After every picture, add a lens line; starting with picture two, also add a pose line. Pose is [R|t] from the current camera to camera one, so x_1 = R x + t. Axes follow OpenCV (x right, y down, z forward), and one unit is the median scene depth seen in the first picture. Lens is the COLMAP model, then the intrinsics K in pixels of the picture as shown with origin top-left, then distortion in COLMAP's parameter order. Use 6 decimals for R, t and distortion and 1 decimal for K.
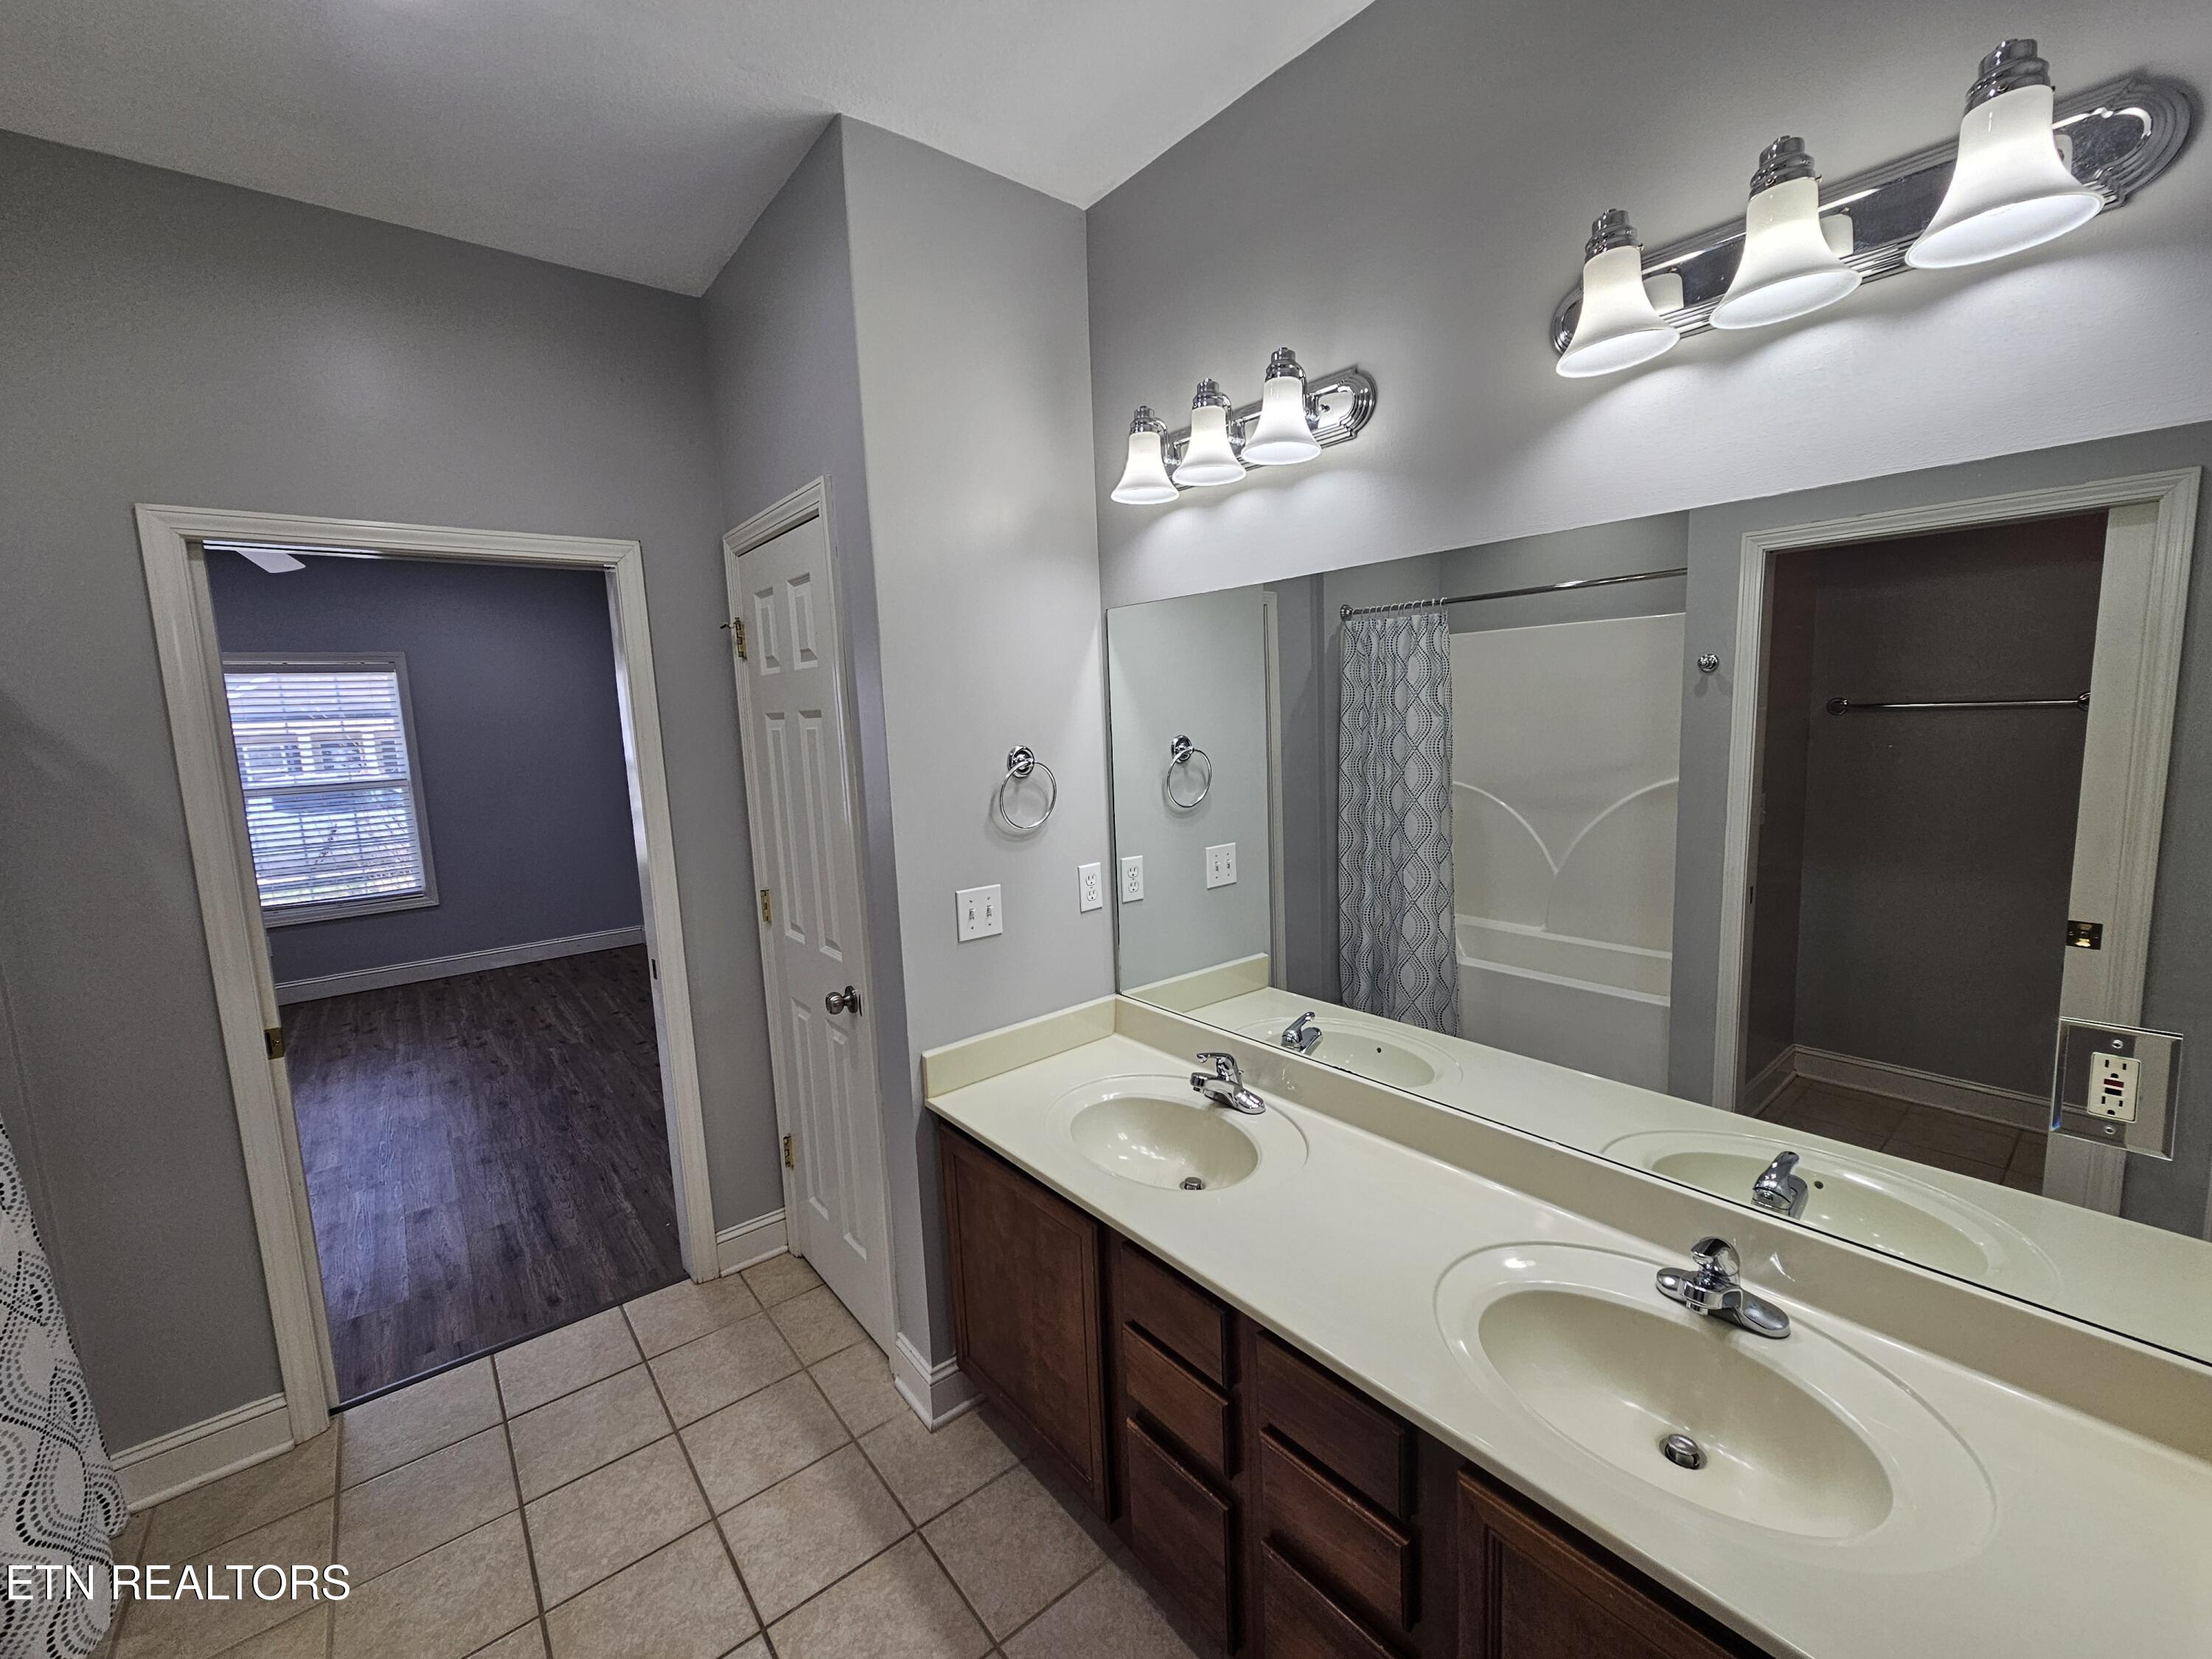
lens RADIAL K [[903.6, 0, 1109.1], [0, 903.6, 832.8], [0, 0, 1]] dist [-0.006335, 0.000871]
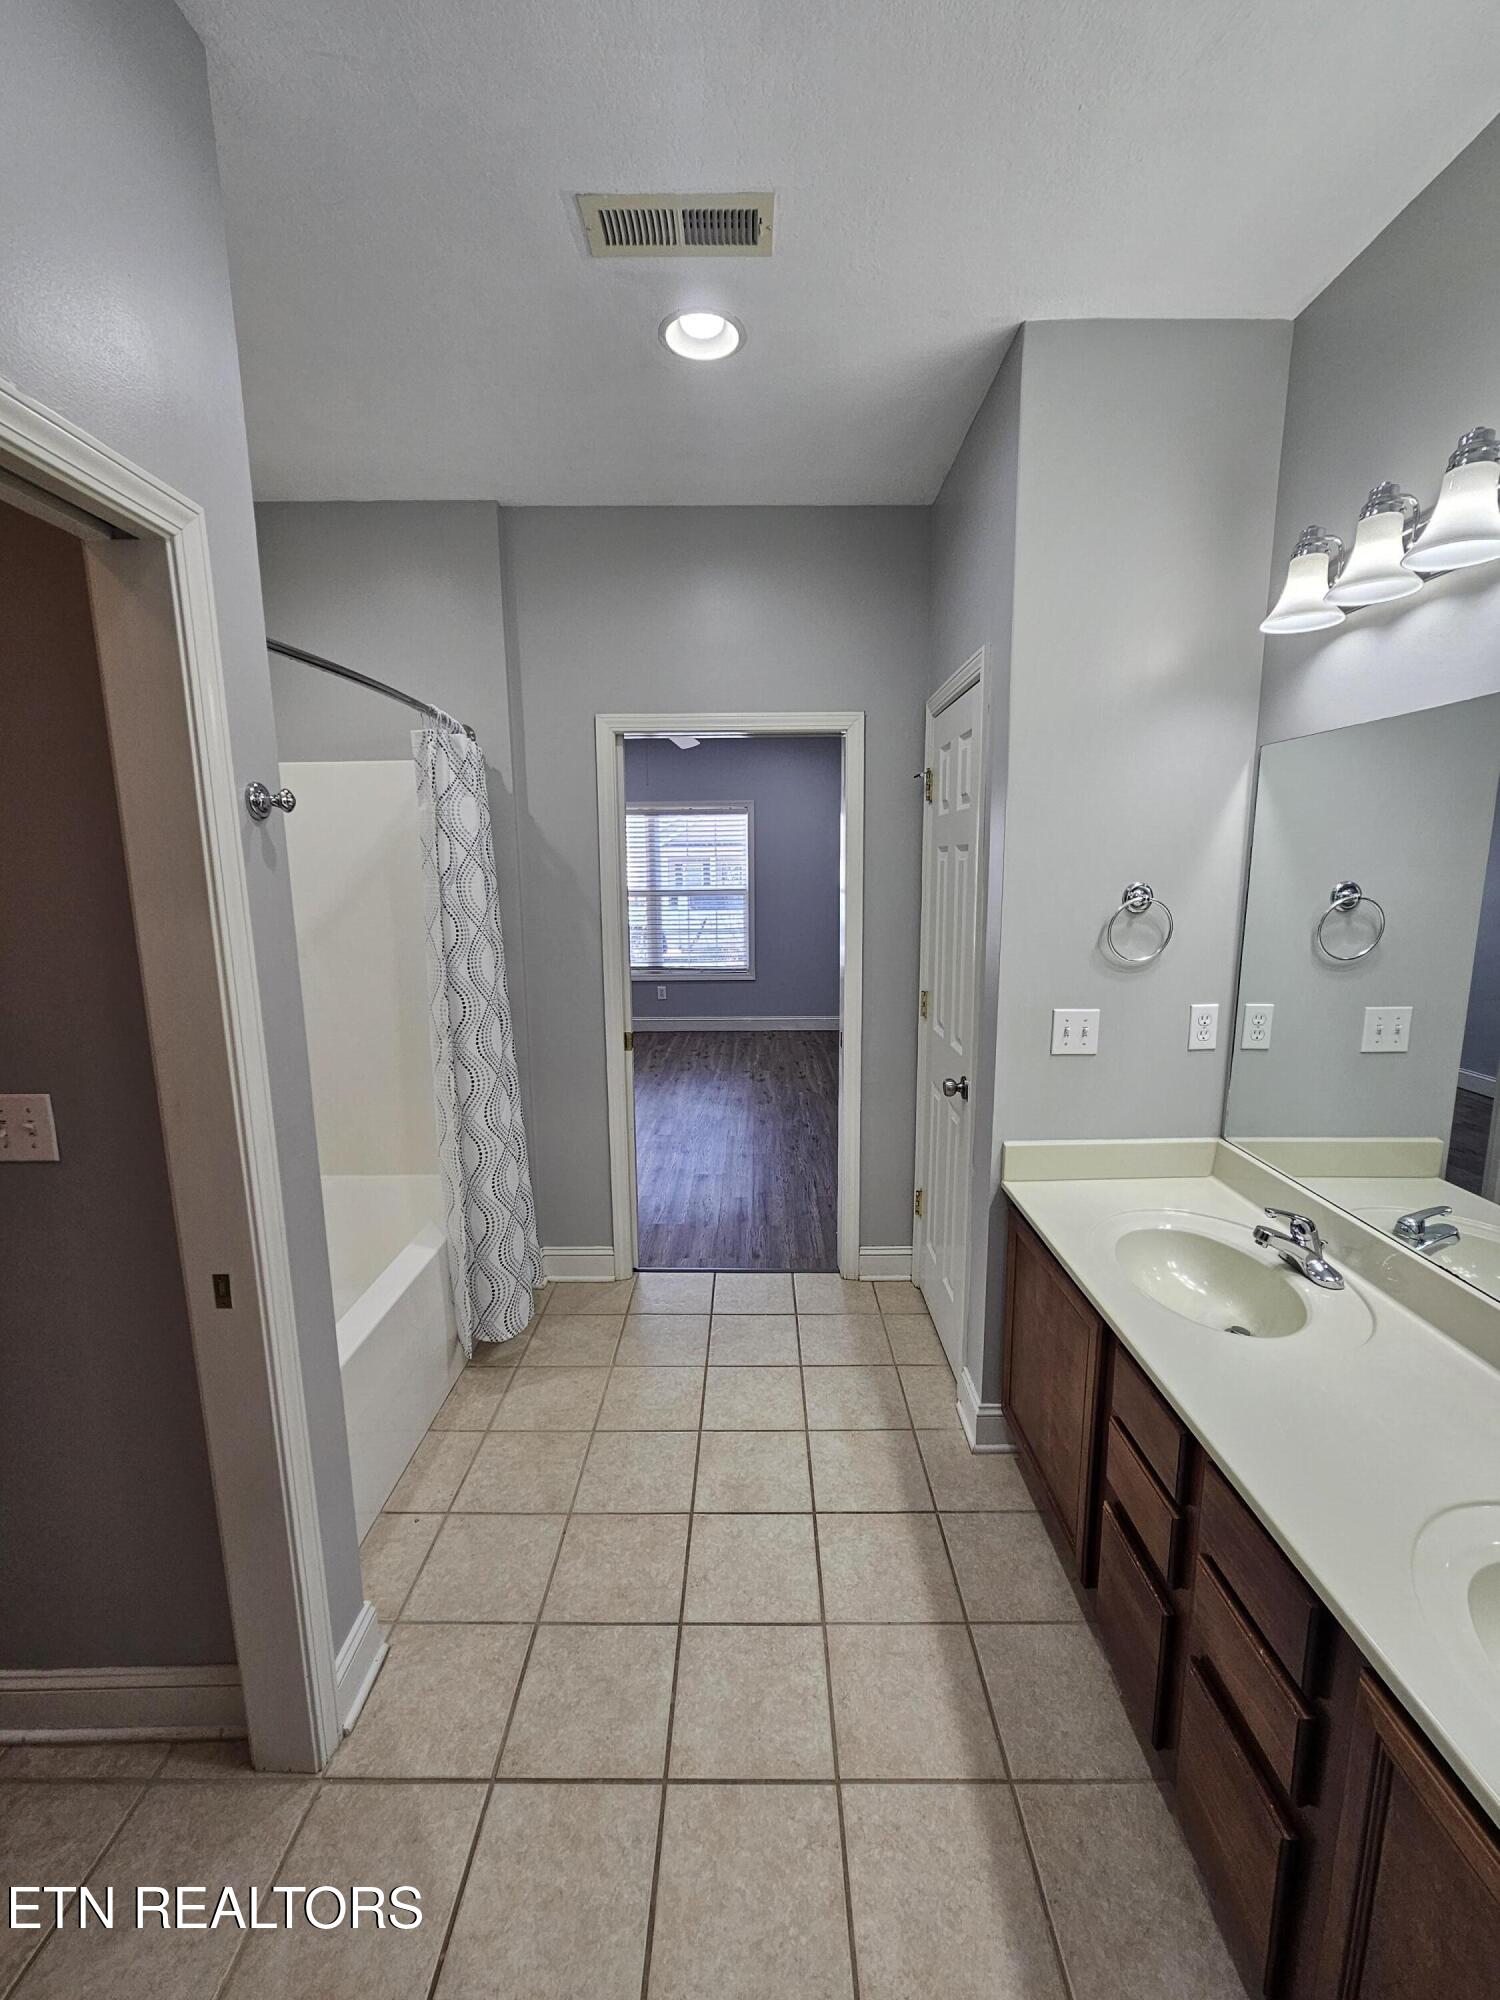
lens RADIAL K [[817.0, 0, 750.4], [0, 817.0, 1005.9], [0, 0, 1]] dist [-0.006335, 0.000871]
pose [[0.773006, 0.141576, -0.618400, 0.154790], [-0.107064, 0.989912, 0.092800, 0.006359], [0.625300, -0.005527, 0.780365, -0.027585]]
